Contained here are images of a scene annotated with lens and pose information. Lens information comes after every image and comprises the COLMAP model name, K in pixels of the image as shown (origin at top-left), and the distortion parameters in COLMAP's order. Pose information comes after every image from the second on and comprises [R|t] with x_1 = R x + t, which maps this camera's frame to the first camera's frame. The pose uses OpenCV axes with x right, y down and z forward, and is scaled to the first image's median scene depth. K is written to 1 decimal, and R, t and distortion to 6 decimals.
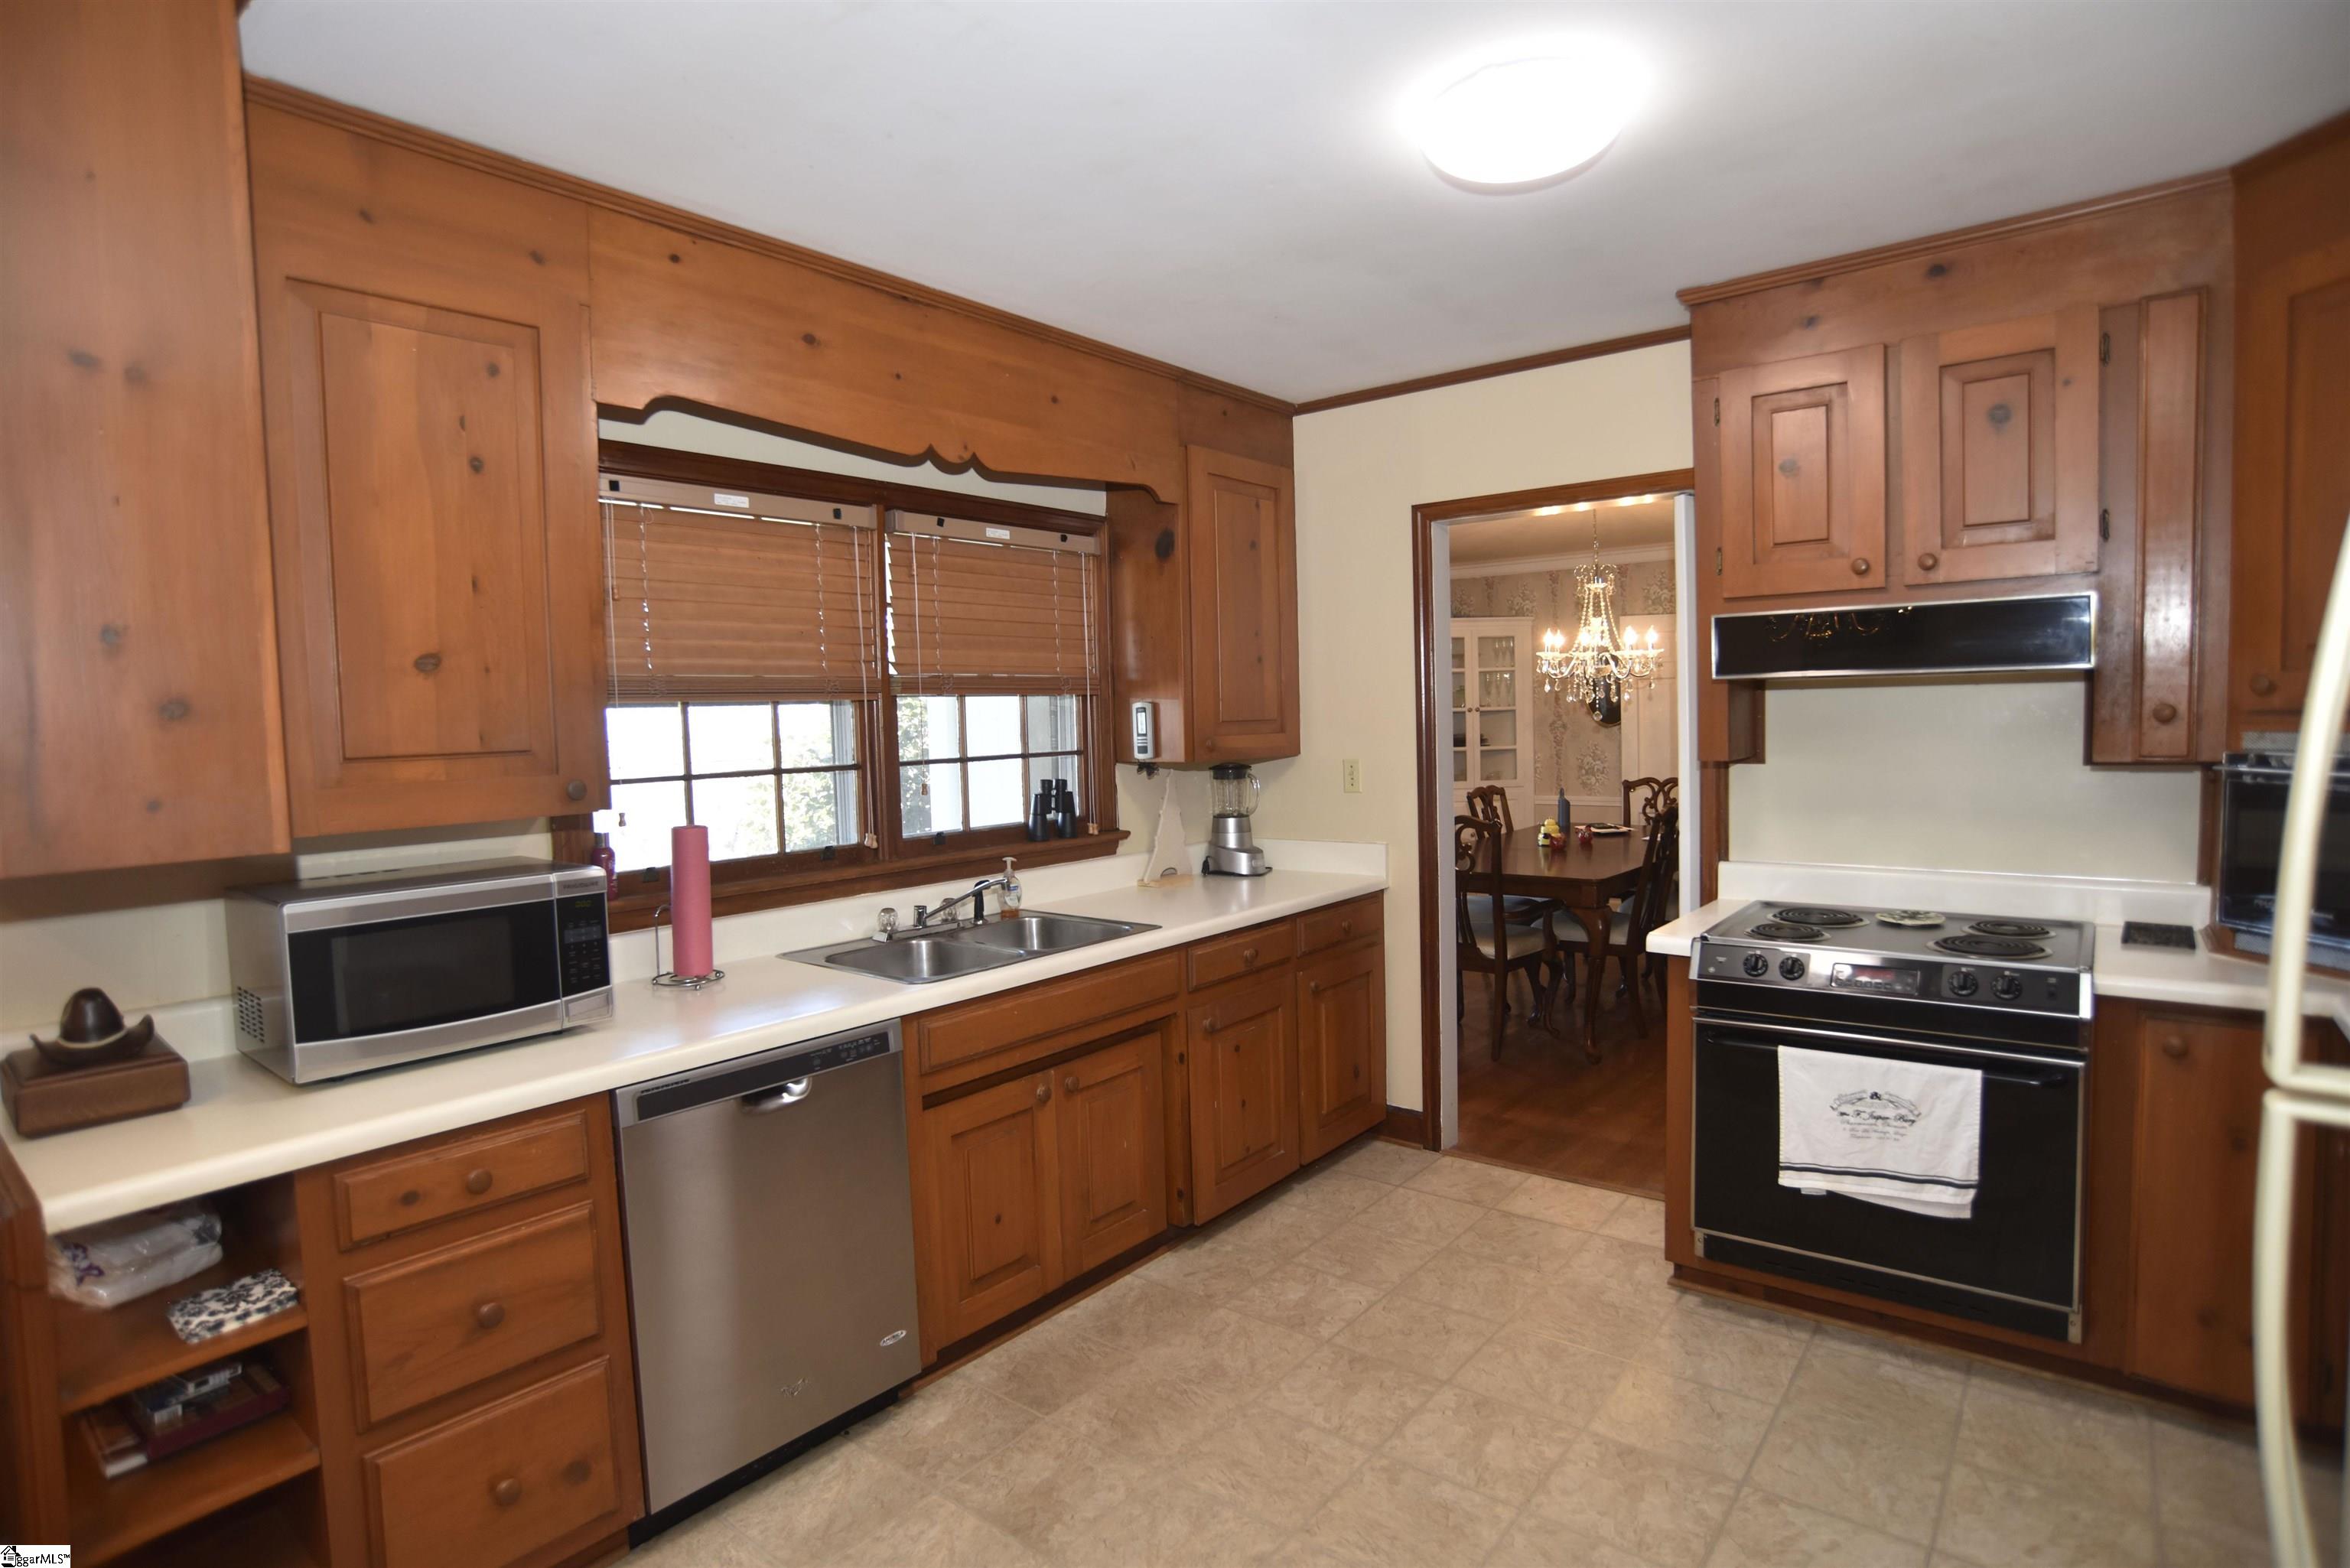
lens RADIAL K [[1194.6, 0, 1166.6], [0, 1194.6, 785.7], [0, 0, 1]] dist [-0.104500, 0.052446]
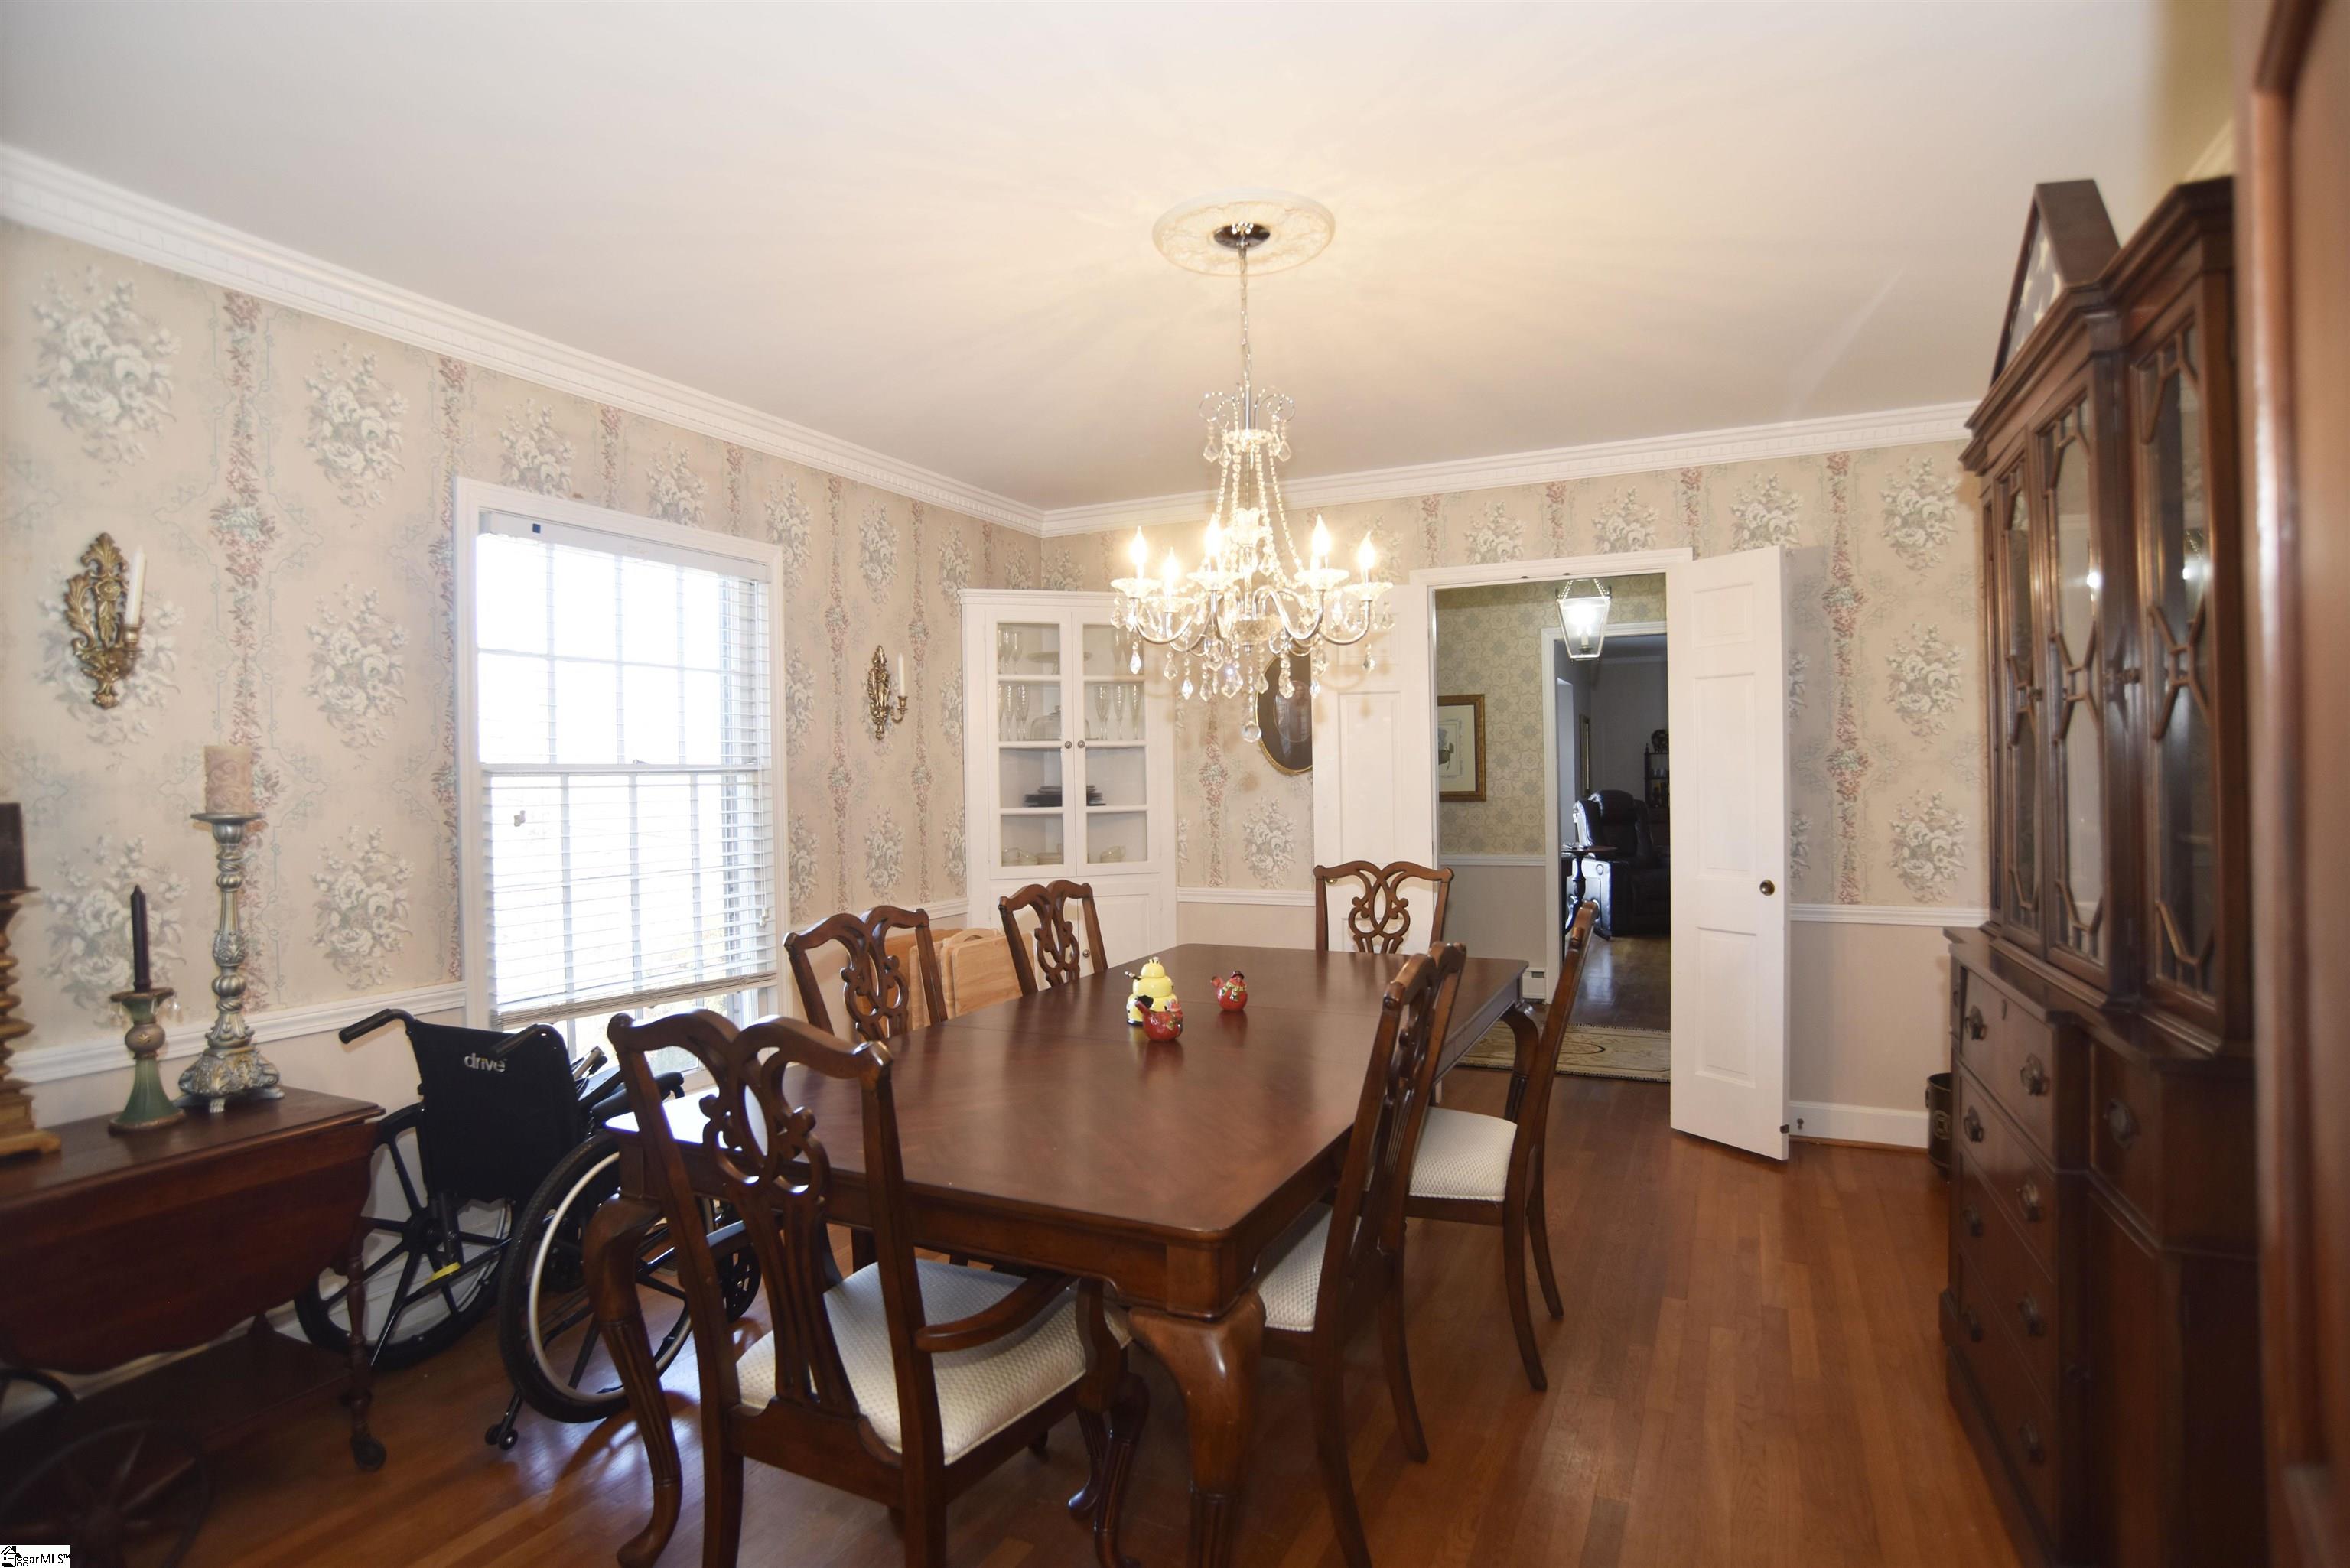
lens RADIAL K [[1194.6, 0, 1166.6], [0, 1194.6, 785.7], [0, 0, 1]] dist [-0.104500, 0.052446]
pose [[0.972186, 0.010123, 0.233991, 0.443285], [0.002789, 0.998494, -0.054787, -0.028271], [-0.234193, 0.053916, 0.970694, 1.105663]]
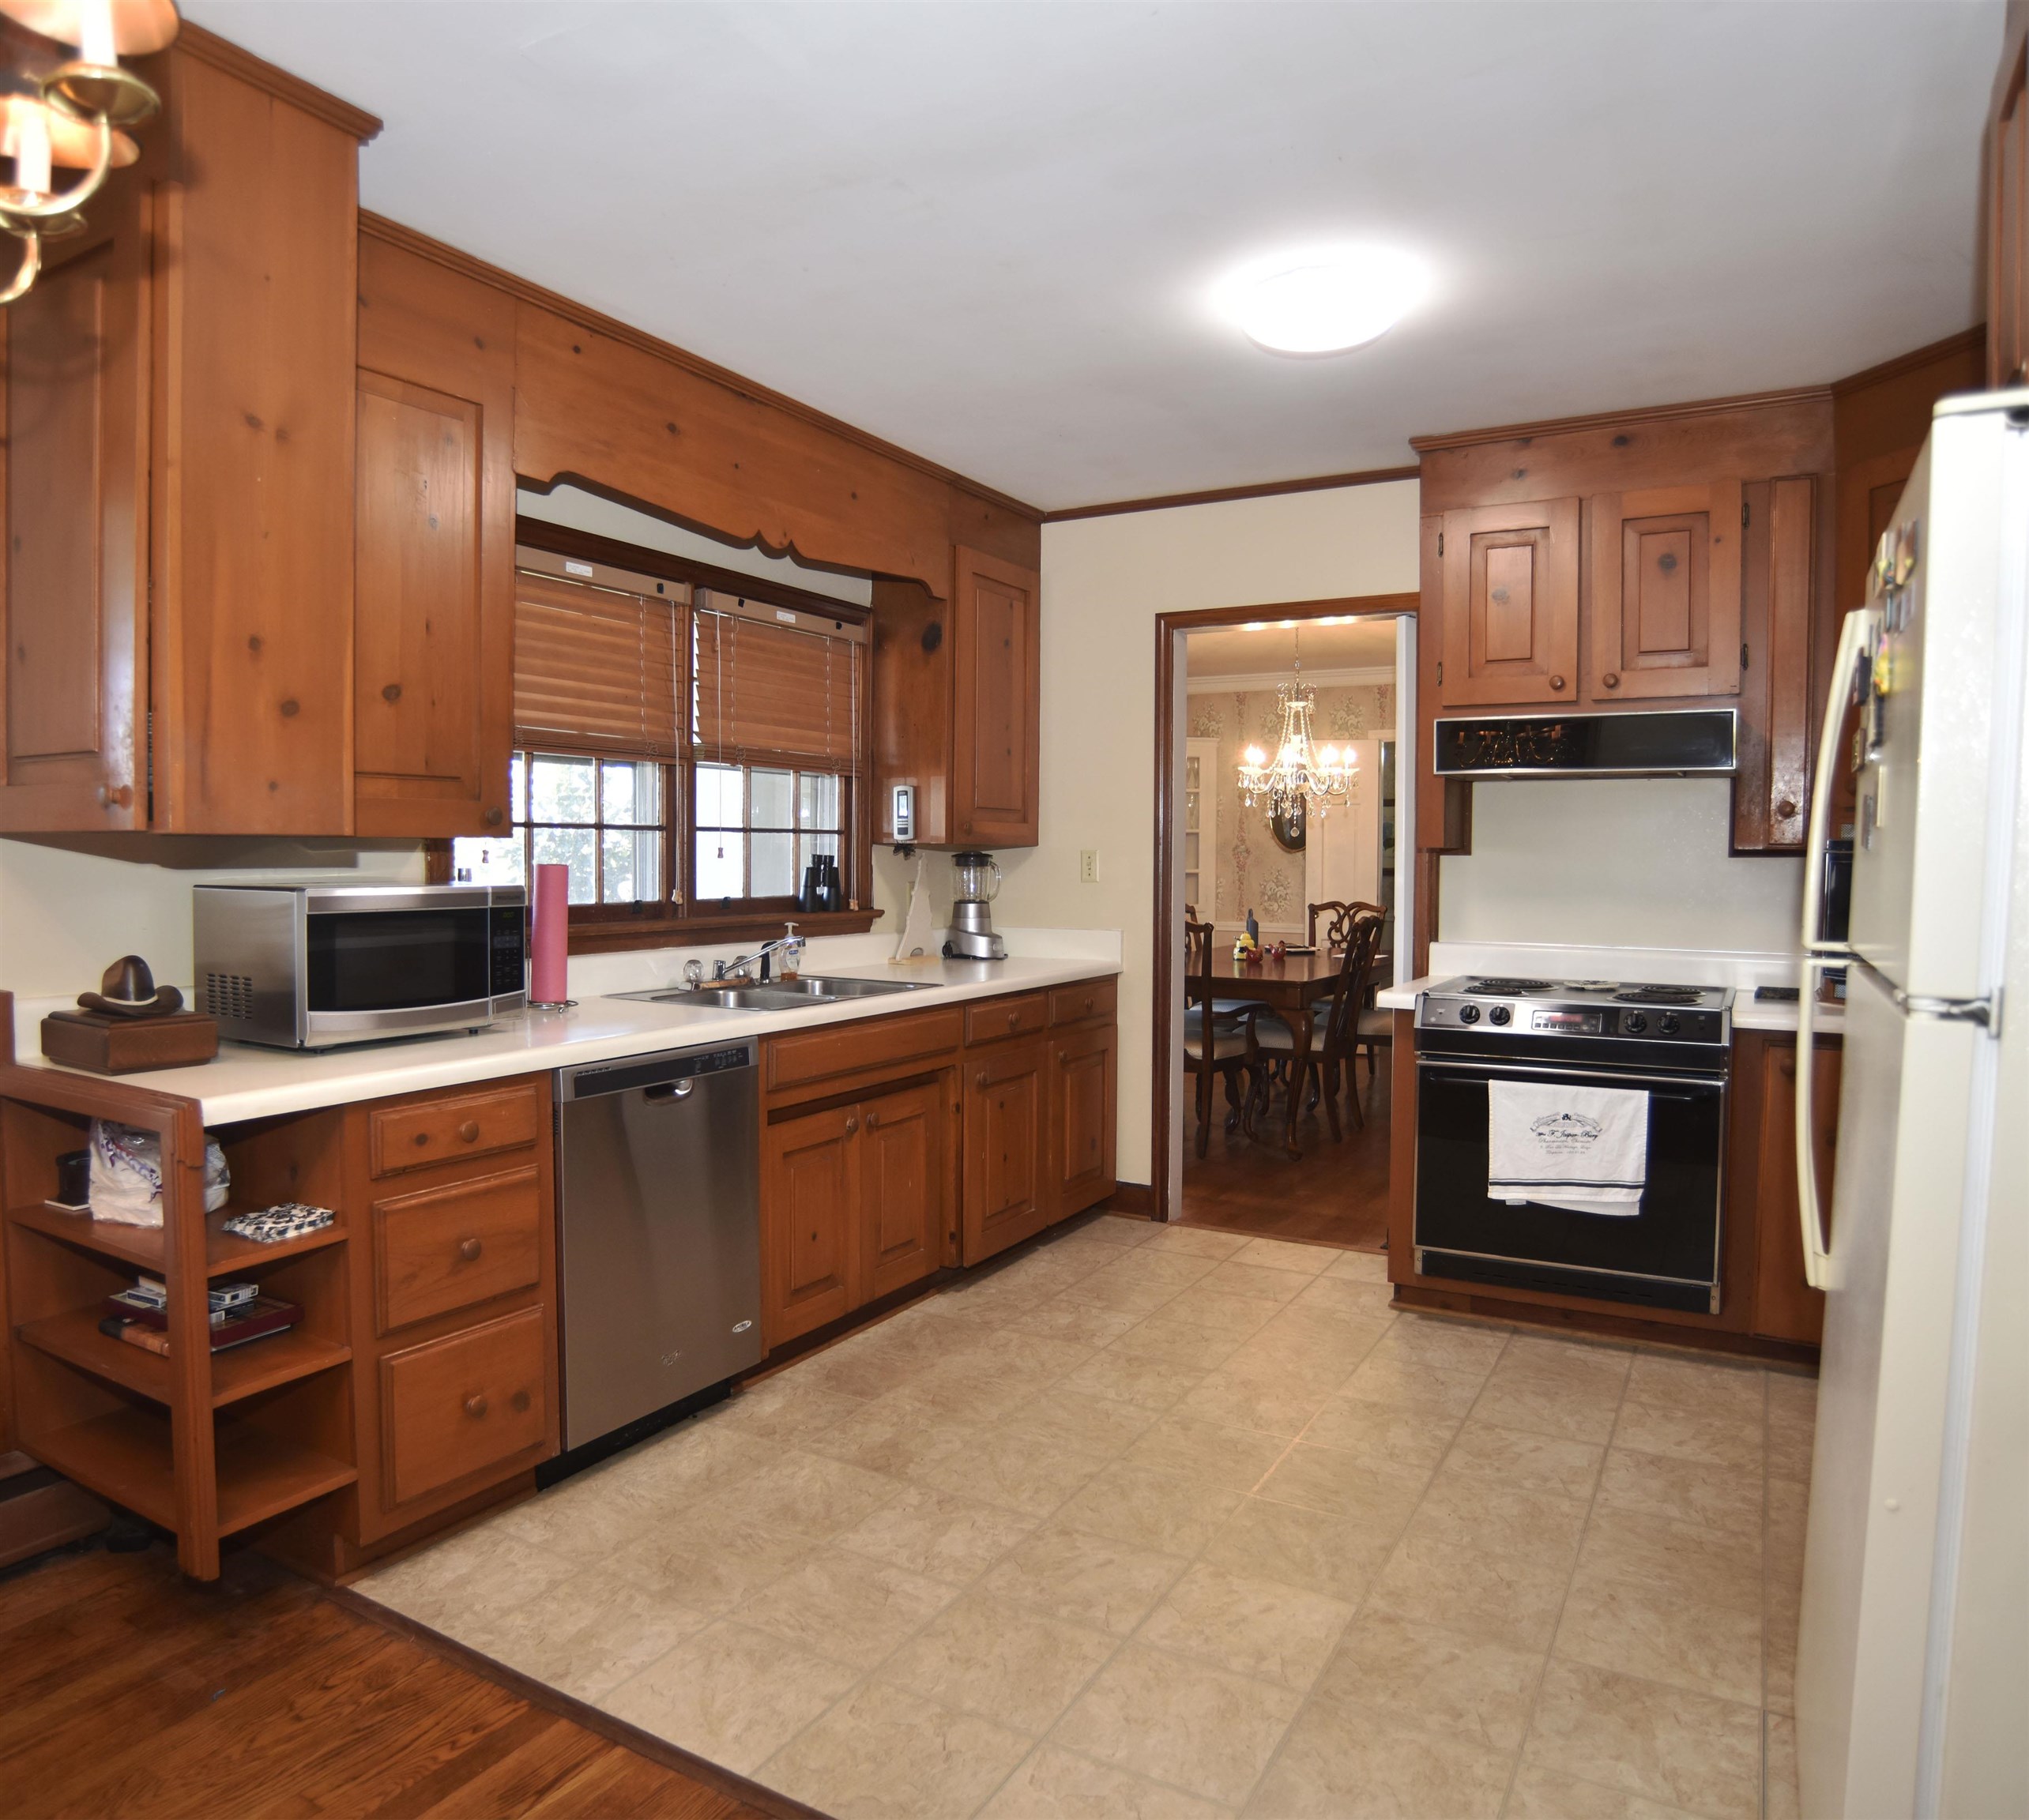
lens RADIAL K [[1388.7, 0, 936.7], [0, 1388.7, 911.6], [0, 0, 1]] dist [-0.110381, 0.061546]
pose [[0.990548, 0.027626, 0.134355, -0.189001], [-0.025011, 0.999464, -0.021110, 0.081450], [-0.134866, 0.017550, 0.990708, -0.260083]]
